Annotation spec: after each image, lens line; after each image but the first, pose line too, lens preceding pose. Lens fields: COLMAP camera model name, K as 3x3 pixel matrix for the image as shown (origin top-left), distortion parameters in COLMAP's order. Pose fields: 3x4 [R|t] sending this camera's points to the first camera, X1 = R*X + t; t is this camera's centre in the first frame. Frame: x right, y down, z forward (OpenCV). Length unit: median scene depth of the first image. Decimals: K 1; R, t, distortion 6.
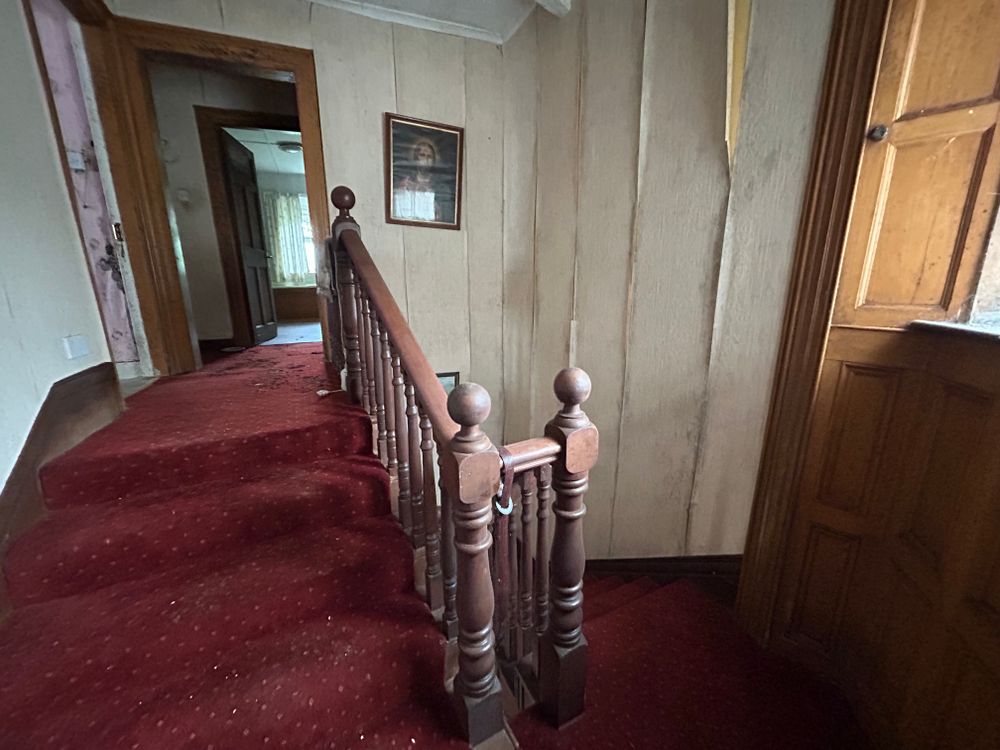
lens RADIAL K [[399.9, 0, 498.4], [0, 399.9, 376.1], [0, 0, 1]] dist [-0.002497, -0.000011]
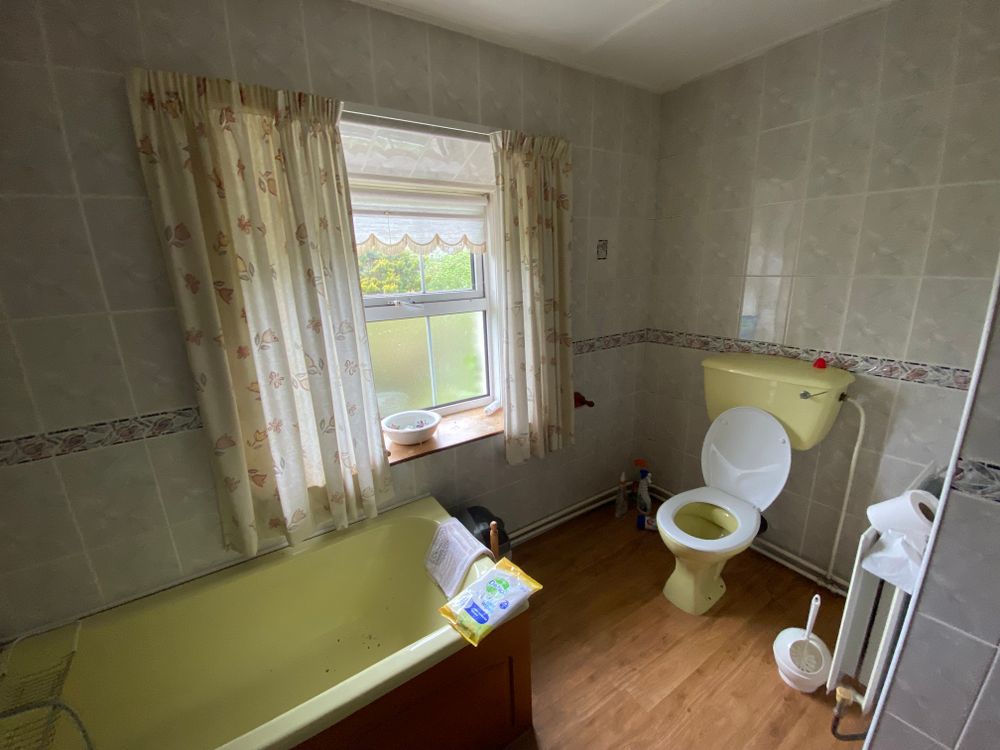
lens RADIAL K [[407.6, 0, 497.0], [0, 407.6, 378.0], [0, 0, 1]] dist [0.008619, -0.008906]
pose [[0.988327, -0.072490, 0.133995, -0.462564], [0.068258, 0.997021, 0.035917, -0.330016], [-0.136200, -0.026352, 0.990331, 0.799708]]
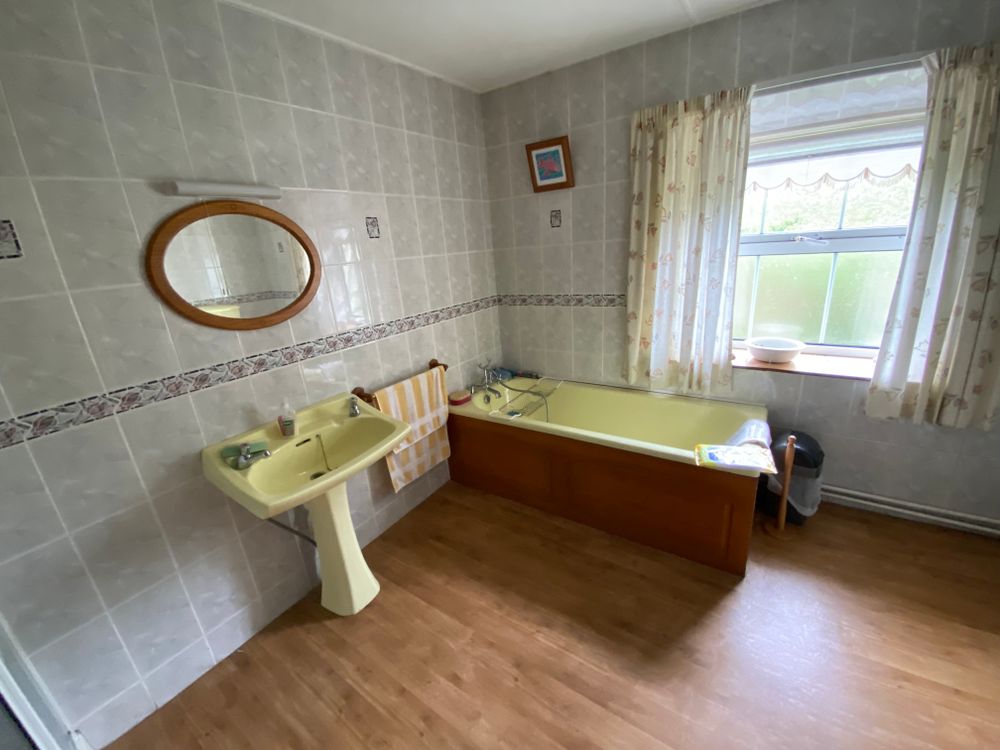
lens RADIAL K [[407.6, 0, 497.1], [0, 407.6, 379.8], [0, 0, 1]] dist [0.008619, -0.008906]
pose [[0.538335, 0.238754, -0.808203, -0.330661], [-0.123277, 0.971022, 0.204740, -0.305370], [0.833666, -0.010586, 0.552168, 0.715633]]
